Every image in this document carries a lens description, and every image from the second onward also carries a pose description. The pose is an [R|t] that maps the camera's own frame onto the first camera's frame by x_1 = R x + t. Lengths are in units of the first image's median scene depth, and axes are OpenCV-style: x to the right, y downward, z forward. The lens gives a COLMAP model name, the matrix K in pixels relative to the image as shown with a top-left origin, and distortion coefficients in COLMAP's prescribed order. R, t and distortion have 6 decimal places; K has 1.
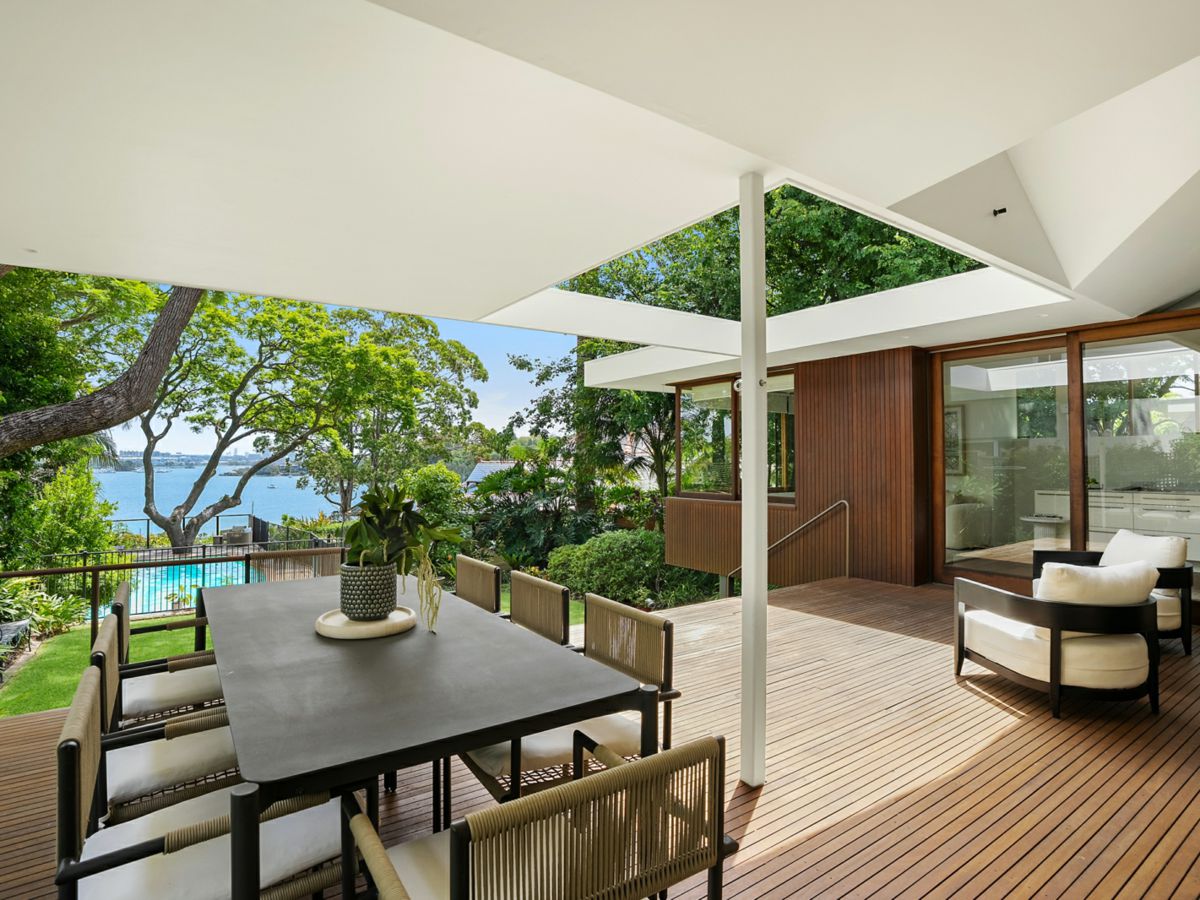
lens RADIAL K [[620.9, 0, 559.7], [0, 620.9, 434.3], [0, 0, 1]] dist [-0.008353, -0.000077]
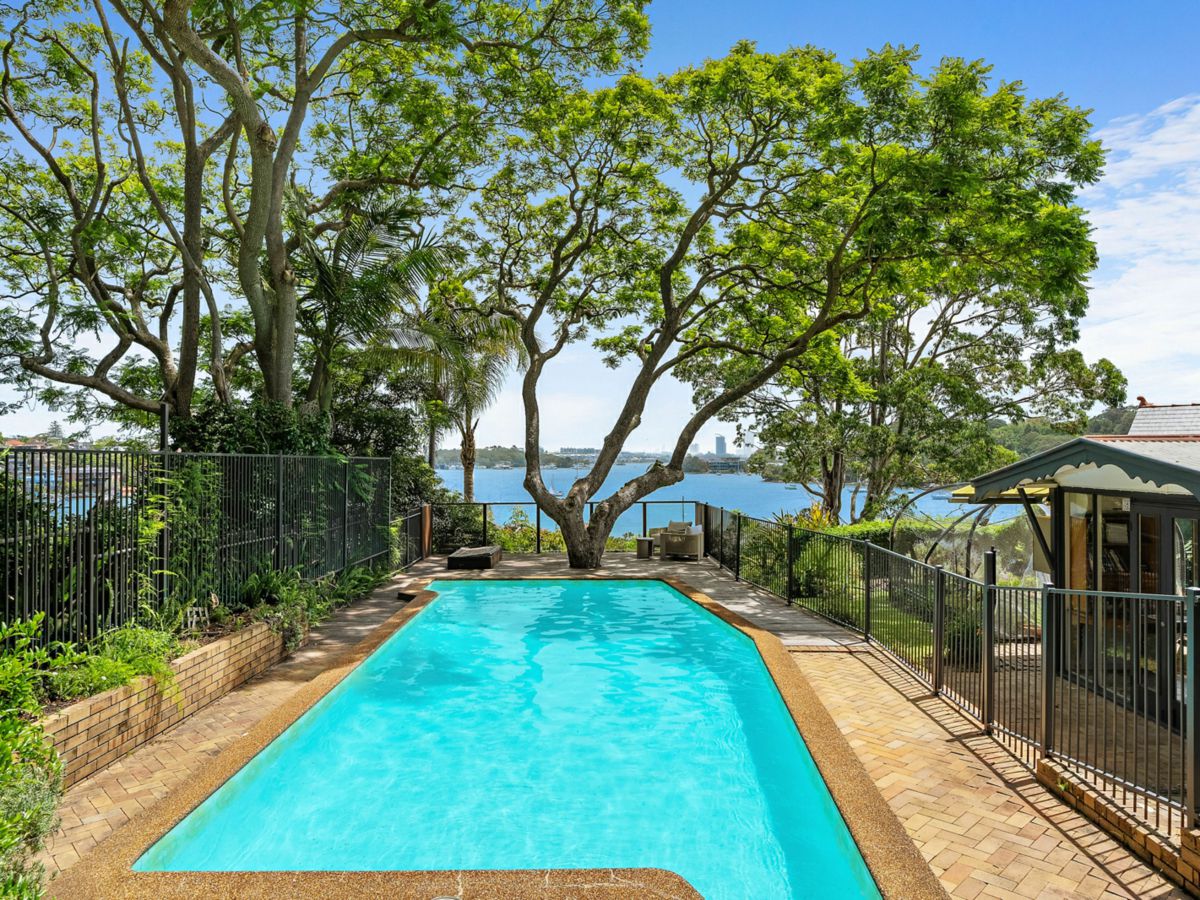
lens RADIAL K [[740.4, 0, 596.8], [0, 740.4, 448.6], [0, 0, 1]] dist [-0.036136, -0.000830]
pose [[0.842194, -0.003623, -0.539162, -0.253887], [0.019659, 0.999519, 0.023992, 0.073919], [0.538816, -0.030805, 0.841860, 0.462954]]
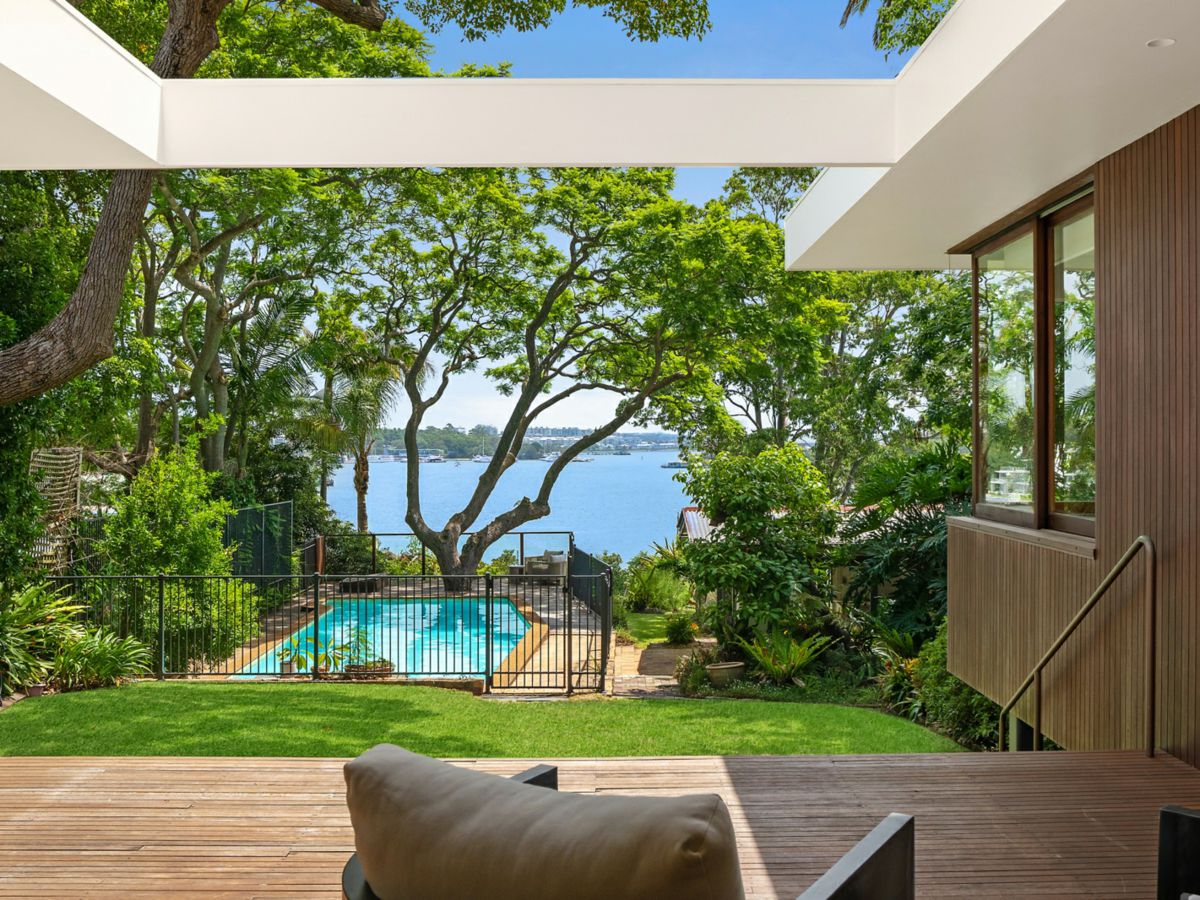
lens RADIAL K [[1200.7, 0, 606.5], [0, 1200.7, 446.9], [0, 0, 1]] dist [0.001629, 0.000000]
pose [[0.851179, 0.003111, -0.524867, 0.140678], [0.021062, 0.998975, 0.040079, 0.004195], [0.524453, -0.045169, 0.850240, 0.062856]]
